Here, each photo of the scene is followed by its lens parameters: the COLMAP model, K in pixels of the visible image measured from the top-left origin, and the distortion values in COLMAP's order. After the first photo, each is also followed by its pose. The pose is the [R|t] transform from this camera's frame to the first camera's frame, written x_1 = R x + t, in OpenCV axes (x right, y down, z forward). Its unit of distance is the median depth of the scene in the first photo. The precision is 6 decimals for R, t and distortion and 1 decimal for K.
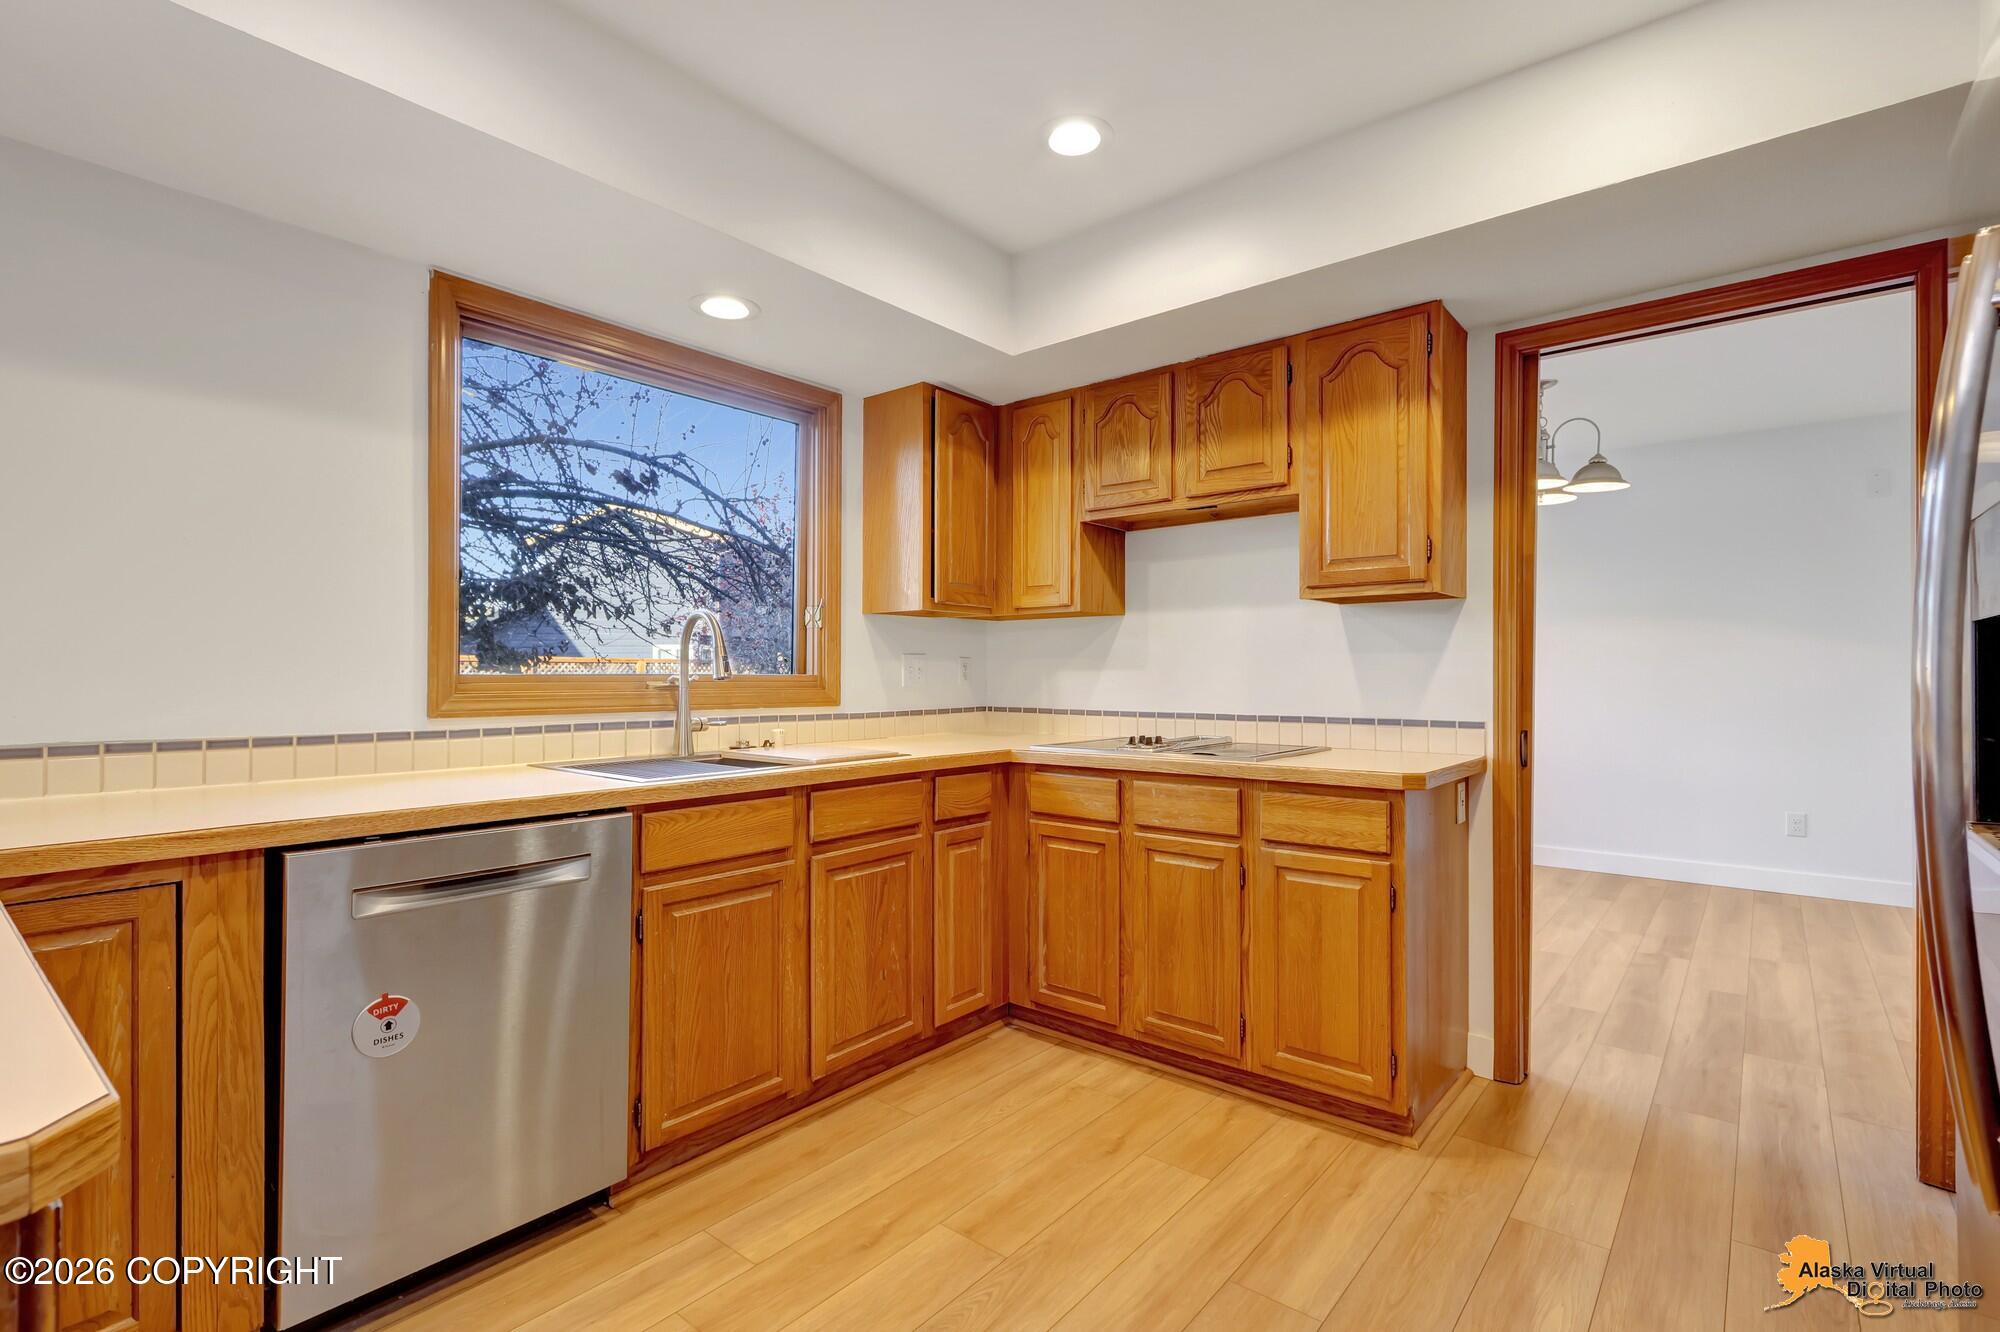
lens RADIAL K [[937.6, 0, 976.0], [0, 937.6, 676.0], [0, 0, 1]] dist [0.012195, -0.003465]
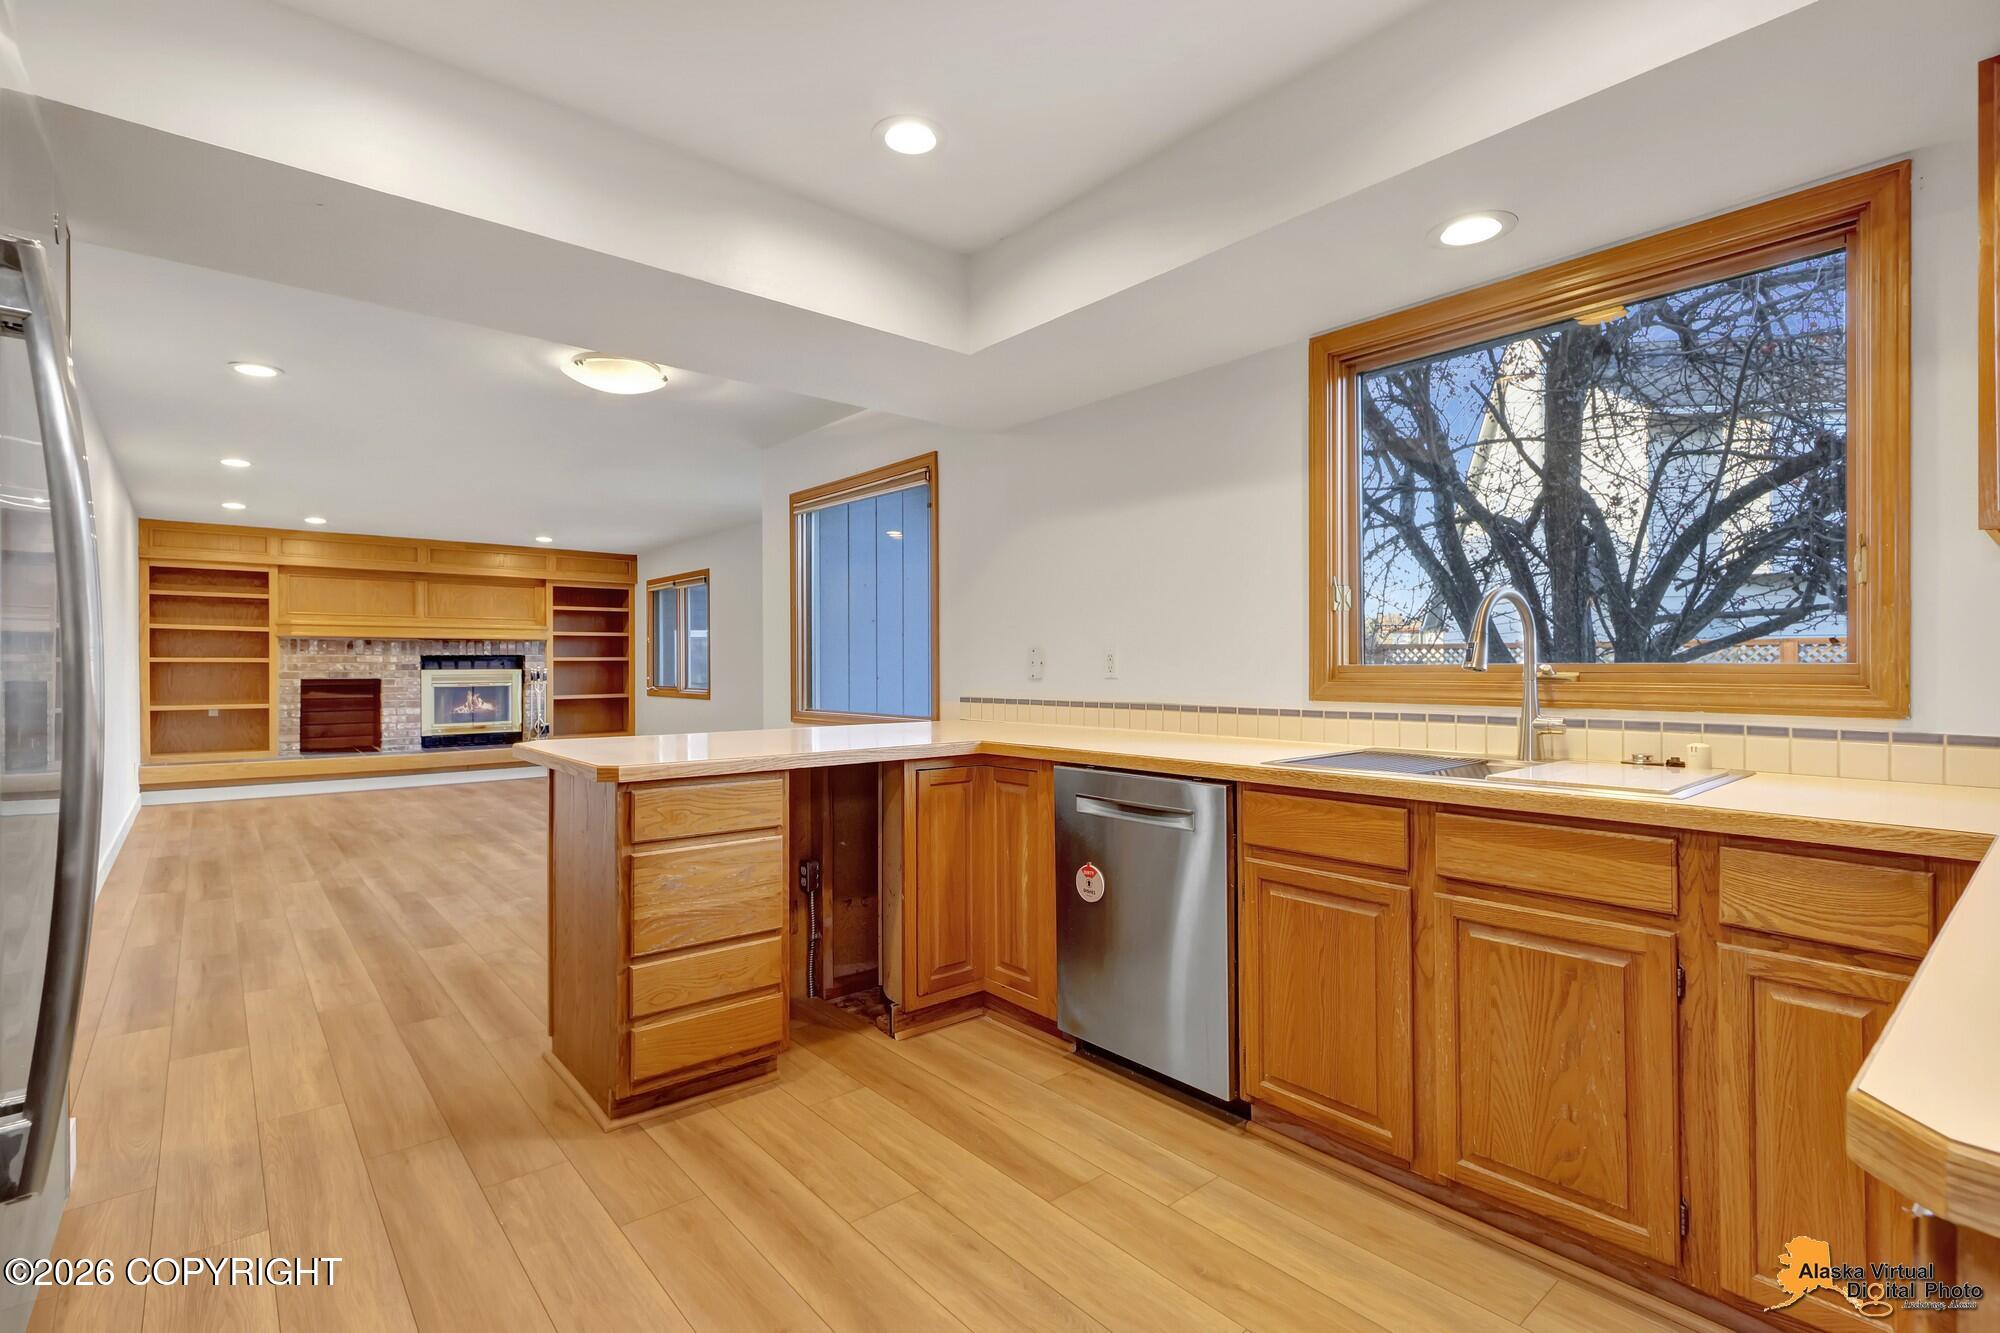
lens RADIAL K [[952.9, 0, 1046.6], [0, 952.9, 667.2], [0, 0, 1]] dist [0.007937, -0.003535]
pose [[-0.154449, 0.001266, -0.988000, 0.614813], [0.003066, 0.999995, 0.000802, -0.000930], [0.987996, -0.002906, -0.154452, 0.722190]]
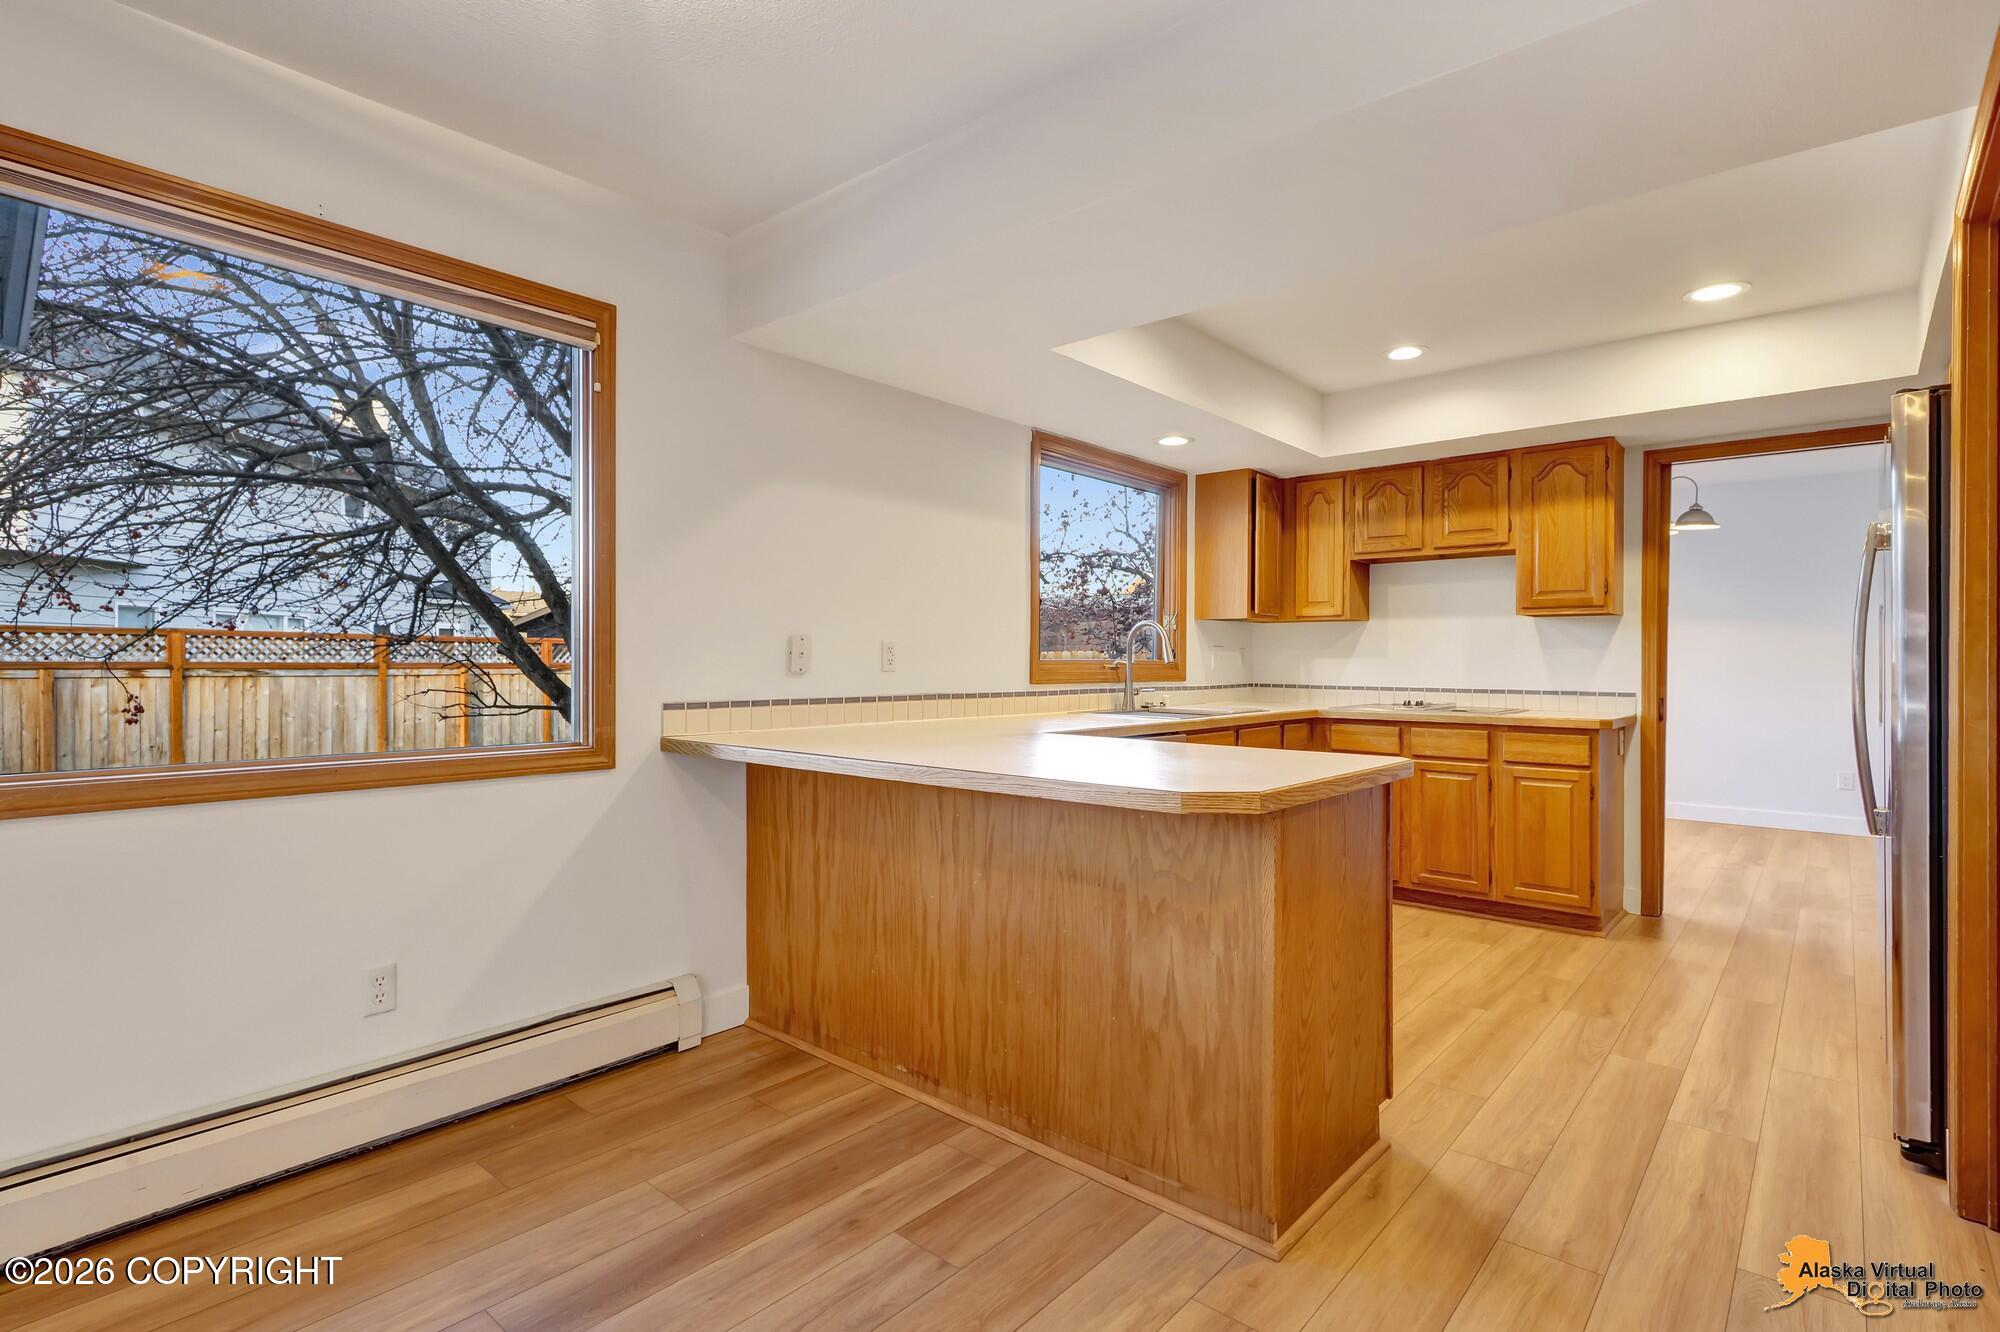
lens RADIAL K [[952.9, 0, 965.9], [0, 952.9, 661.1], [0, 0, 1]] dist [0.007937, -0.003535]
pose [[0.999167, 0.005569, -0.040420, -0.537695], [-0.005582, 0.999984, -0.000224, 0.001875], [0.040418, 0.000449, 0.999183, -0.678088]]
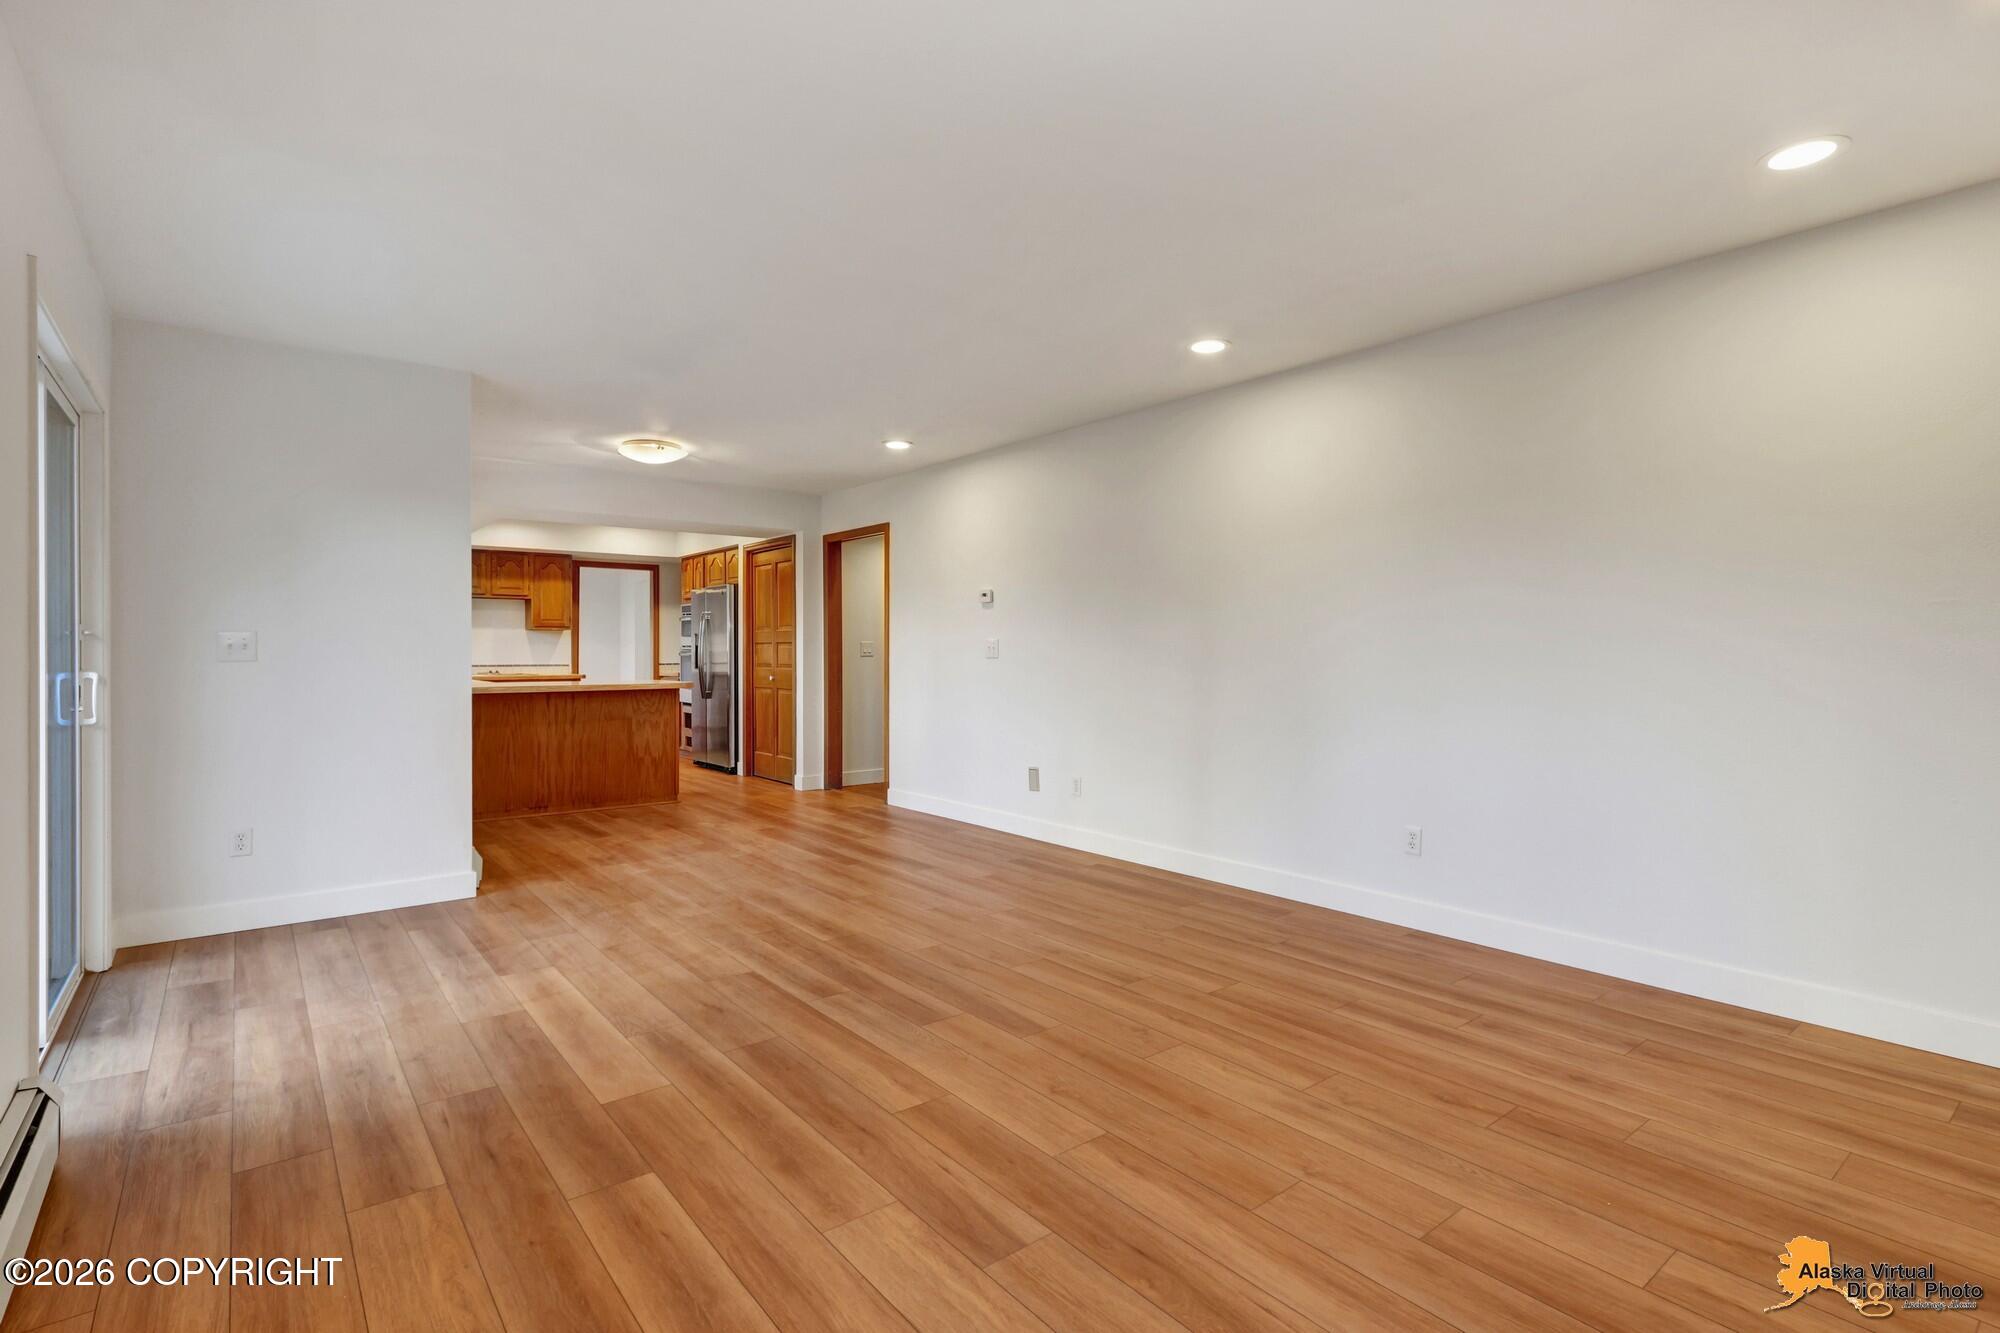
lens RADIAL K [[952.9, 0, 1007.3], [0, 952.9, 665.8], [0, 0, 1]] dist [0.007937, -0.003535]
pose [[0.206954, -0.013328, 0.978260, -2.763385], [0.001249, 0.999910, 0.013358, 0.004750], [-0.978350, -0.001542, 0.206952, -1.449478]]
